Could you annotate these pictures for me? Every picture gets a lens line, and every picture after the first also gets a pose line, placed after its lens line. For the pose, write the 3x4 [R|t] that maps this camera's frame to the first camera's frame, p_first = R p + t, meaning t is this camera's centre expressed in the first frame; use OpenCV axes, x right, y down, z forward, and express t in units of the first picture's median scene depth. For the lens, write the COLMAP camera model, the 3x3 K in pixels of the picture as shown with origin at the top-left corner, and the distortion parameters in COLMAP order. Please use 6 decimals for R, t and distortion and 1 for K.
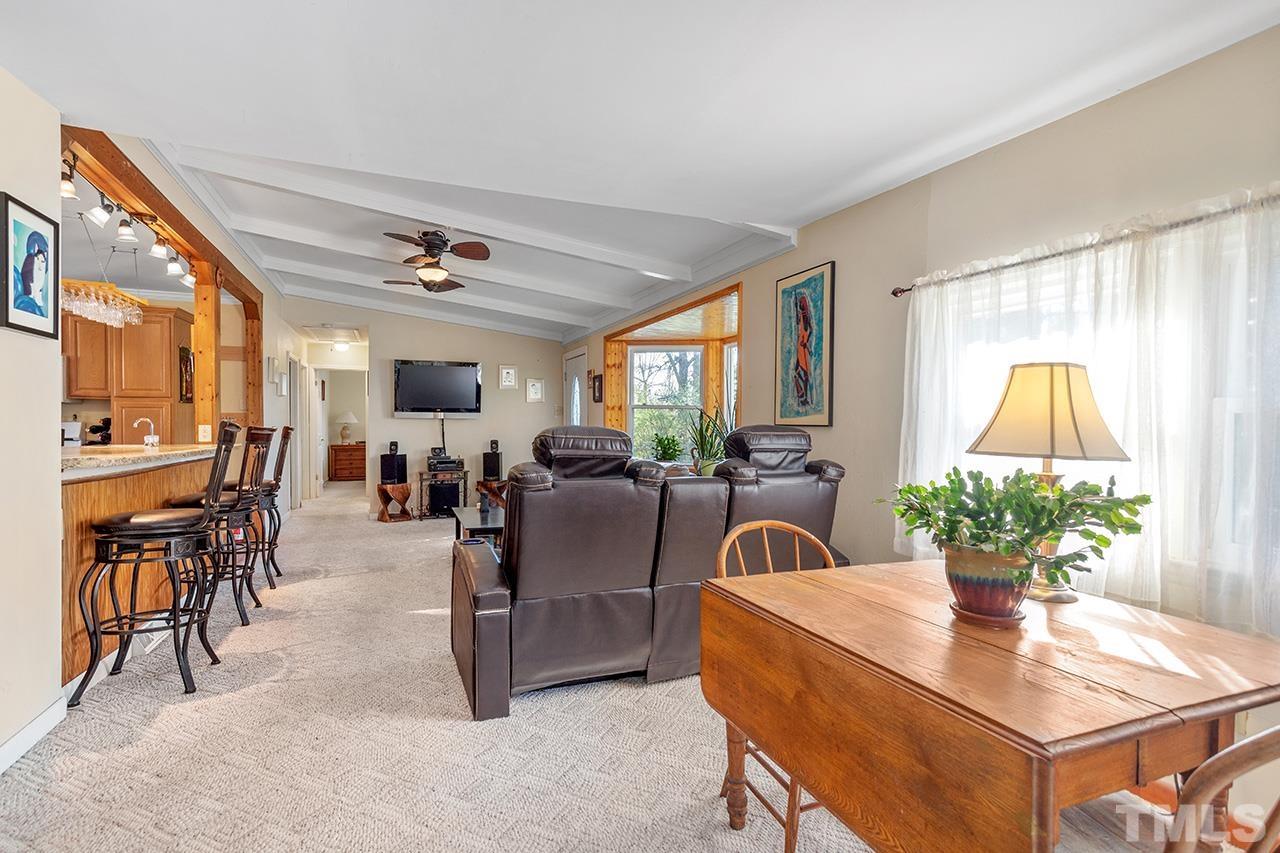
lens RADIAL K [[630.2, 0, 640.0], [0, 630.2, 426.5], [0, 0, 1]] dist [-0.051435, 0.036360]
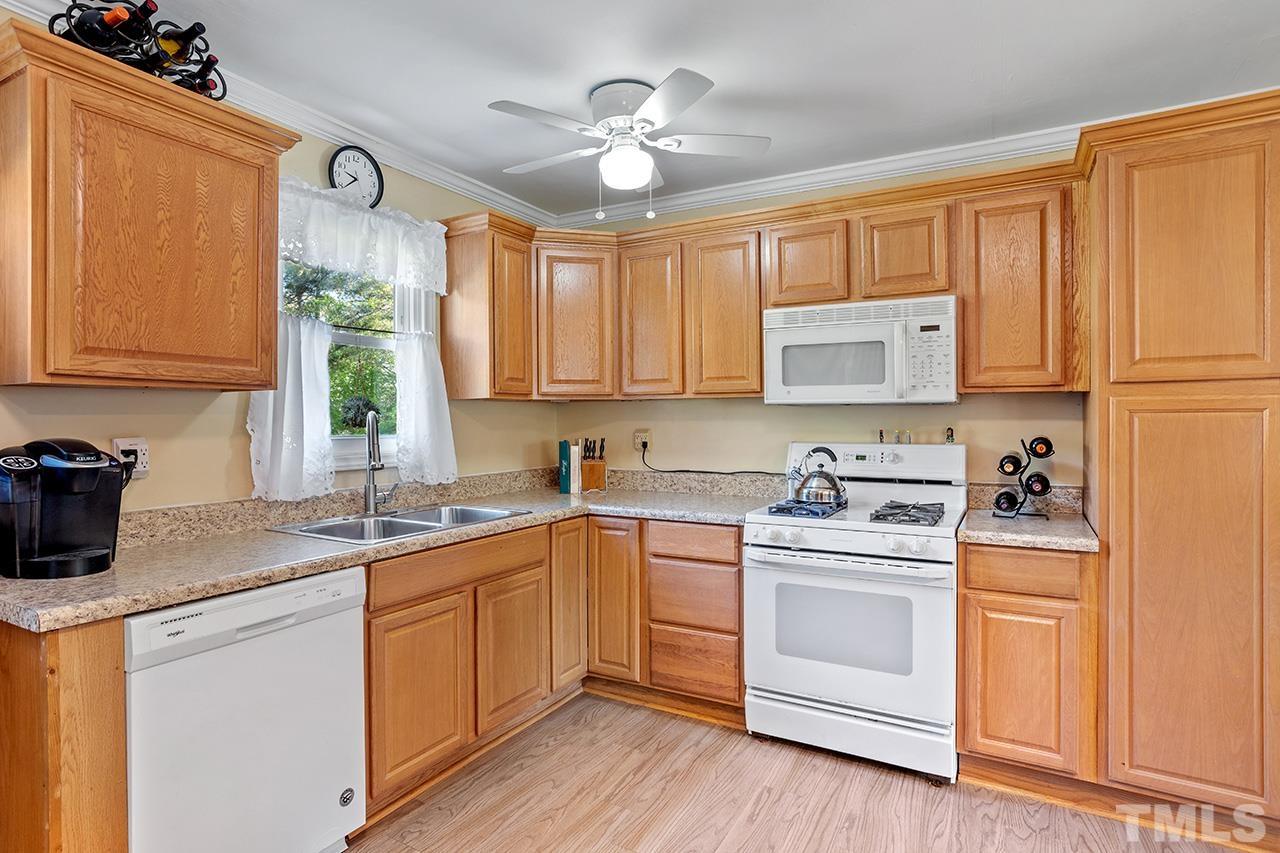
lens RADIAL K [[666.1, 0, 639.3], [0, 666.1, 419.6], [0, 0, 1]] dist [-0.070064, 0.048804]
pose [[0.638106, -0.005999, -0.769925, -1.050890], [0.008079, 0.999967, -0.001096, -0.040810], [0.769906, -0.005521, 0.638134, 0.781390]]
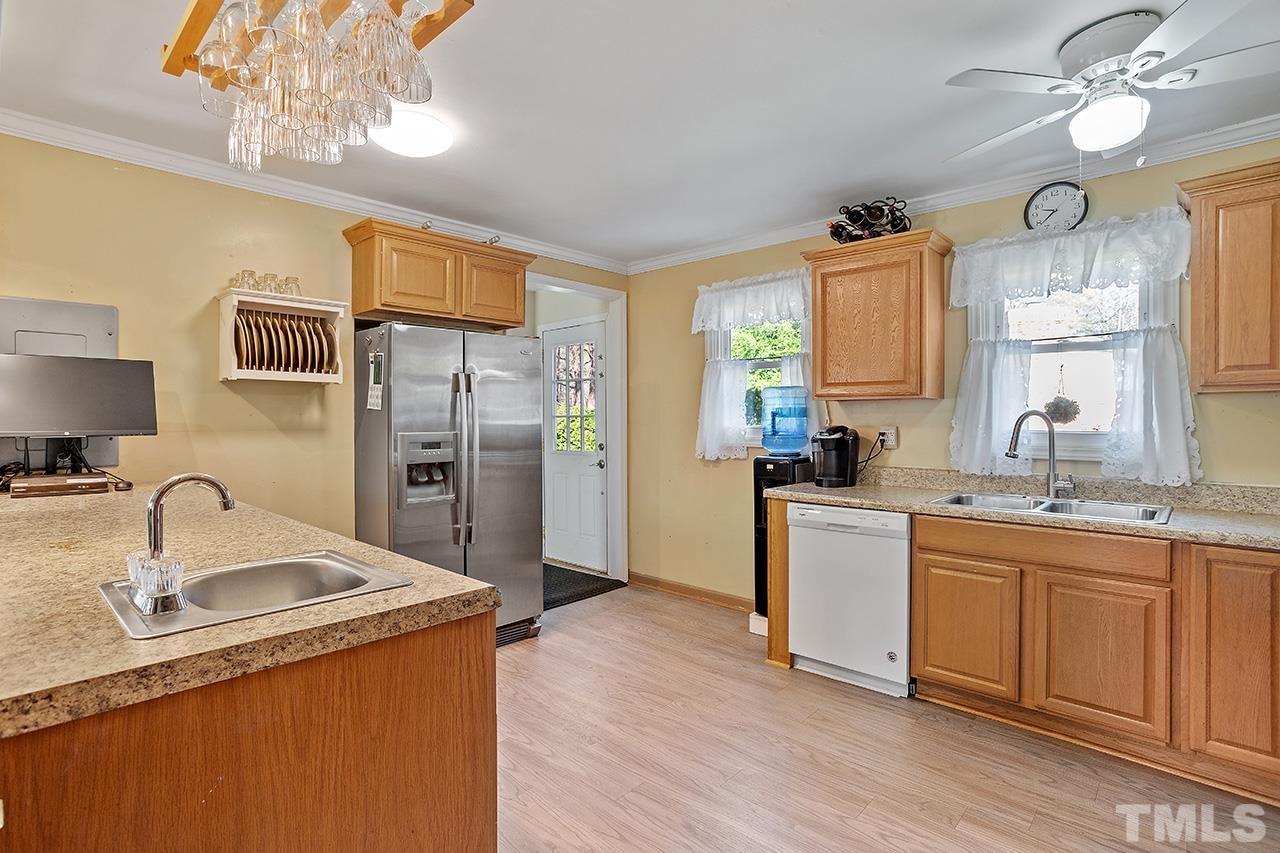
lens RADIAL K [[630.2, 0, 640.0], [0, 630.2, 426.5], [0, 0, 1]] dist [-0.051435, 0.036360]
pose [[-0.901563, 0.002594, -0.432641, -0.978875], [-0.002474, 0.999935, 0.011152, -0.039412], [0.432641, 0.011125, -0.901498, 1.480723]]
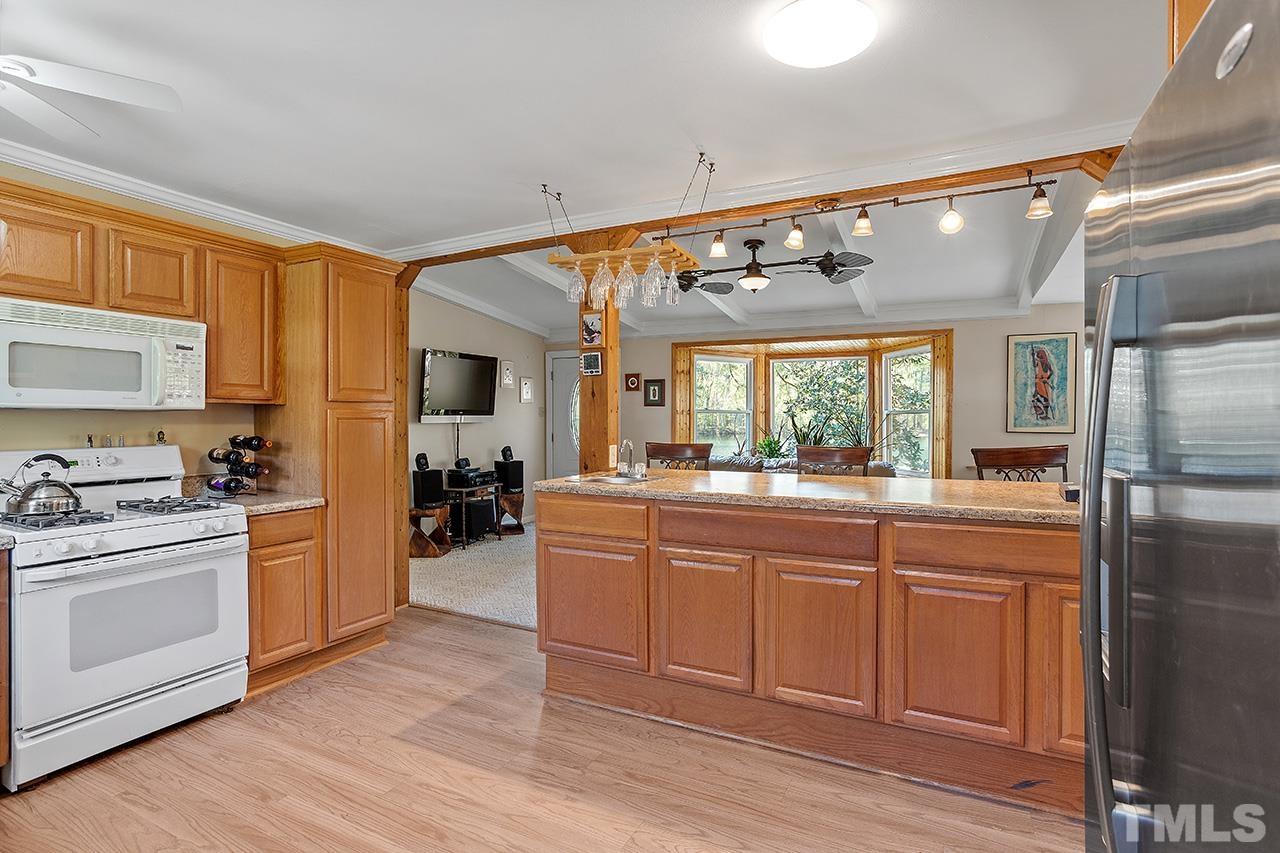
lens RADIAL K [[630.2, 0, 640.0], [0, 630.2, 426.5], [0, 0, 1]] dist [-0.051435, 0.036360]
pose [[0.742742, -0.015423, 0.669400, -1.476111], [0.004003, 0.999819, 0.018595, -0.048216], [-0.669565, -0.011132, 0.742670, 0.506726]]
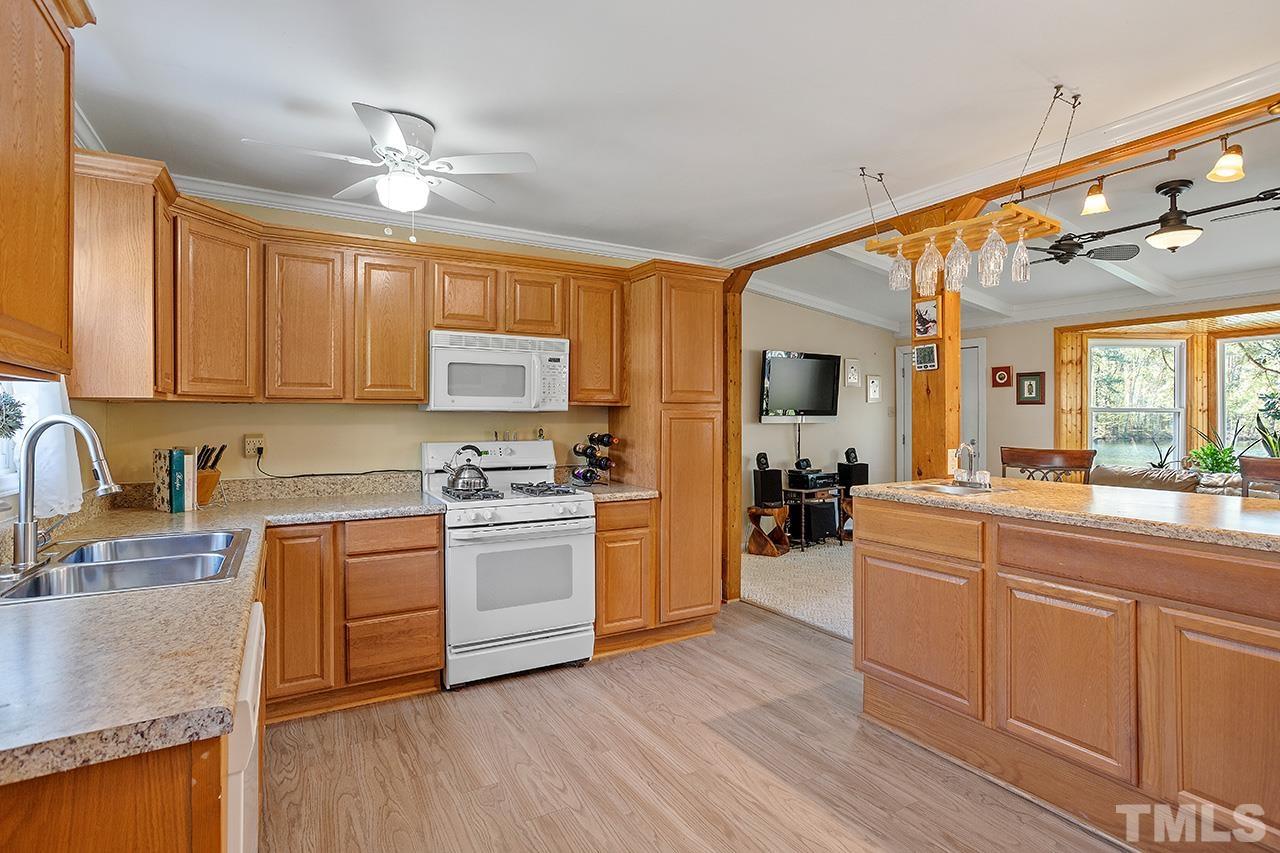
lens RADIAL K [[633.1, 0, 632.9], [0, 633.1, 419.1], [0, 0, 1]] dist [-0.054043, 0.038993]
pose [[0.986800, -0.006613, 0.161808, -1.418329], [0.006272, 0.999977, 0.002620, -0.046899], [-0.161821, -0.001571, 0.986819, 0.495345]]
